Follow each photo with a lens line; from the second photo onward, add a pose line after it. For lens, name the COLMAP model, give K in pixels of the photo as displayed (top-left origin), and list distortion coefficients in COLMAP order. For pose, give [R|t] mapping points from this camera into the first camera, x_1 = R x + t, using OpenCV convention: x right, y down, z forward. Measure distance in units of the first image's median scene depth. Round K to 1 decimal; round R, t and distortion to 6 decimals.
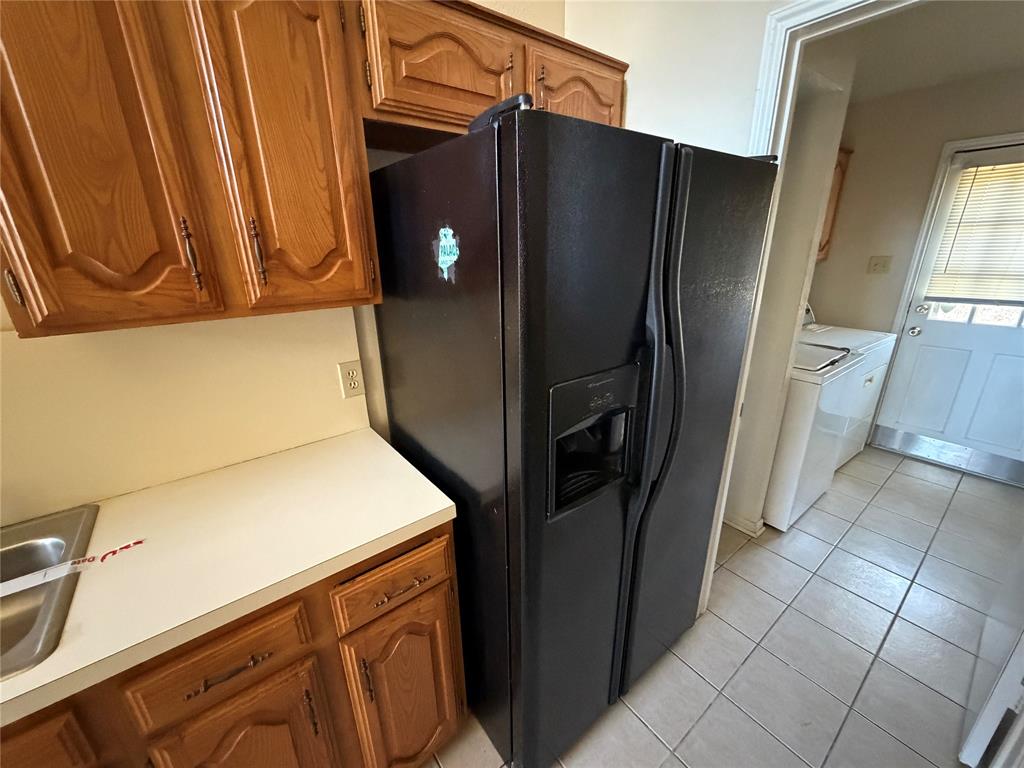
lens RADIAL K [[409.5, 0, 510.4], [0, 409.5, 384.1], [0, 0, 1]] dist [0.000869, -0.000047]
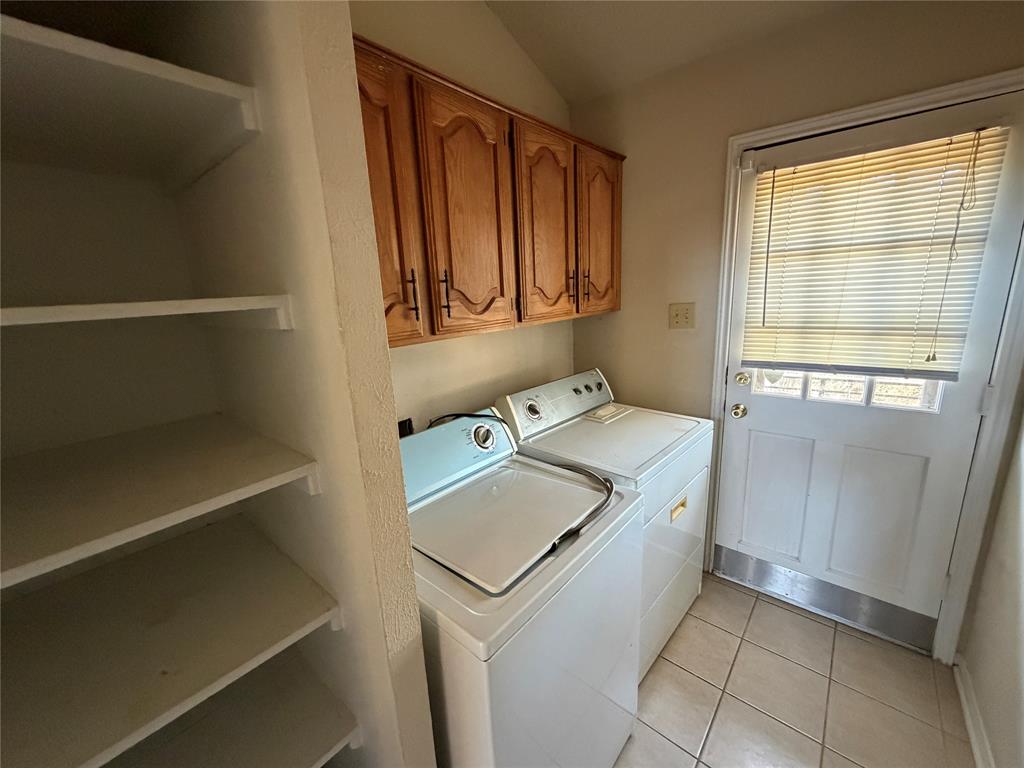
lens RADIAL K [[409.5, 0, 510.4], [0, 409.5, 384.1], [0, 0, 1]] dist [0.000869, -0.000047]
pose [[0.978204, -0.076753, 0.192942, 1.342001], [0.096174, 0.990974, -0.093382, -0.394279], [-0.184033, 0.109903, 0.976756, 1.111385]]
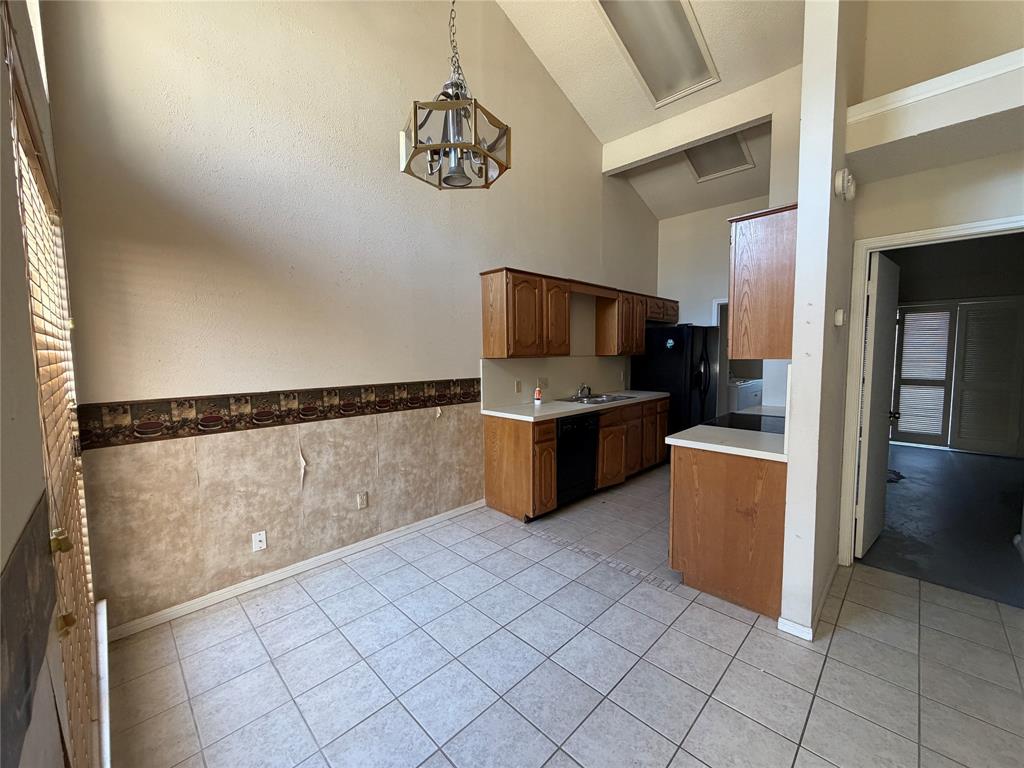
lens RADIAL K [[409.5, 0, 510.4], [0, 409.5, 384.1], [0, 0, 1]] dist [0.000869, -0.000047]
pose [[0.992027, -0.003179, 0.125982, -2.613443], [0.034376, 0.968596, -0.246253, 1.318831], [-0.121243, 0.248621, 0.960983, -3.457781]]
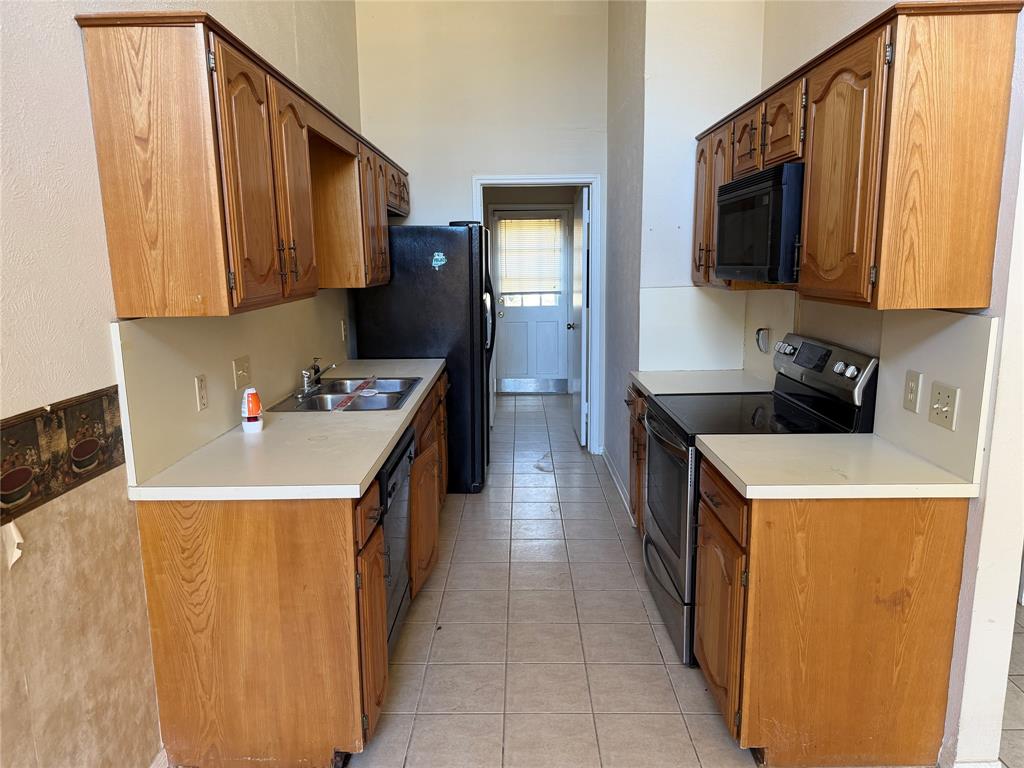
lens RADIAL K [[717.5, 0, 509.6], [0, 717.5, 387.9], [0, 0, 1]] dist [0.001099, -0.004227]
pose [[0.618167, -0.131403, 0.774986, -3.239517], [0.254404, 0.966308, -0.039083, 0.722003], [-0.743739, 0.221319, 0.630769, -1.959724]]
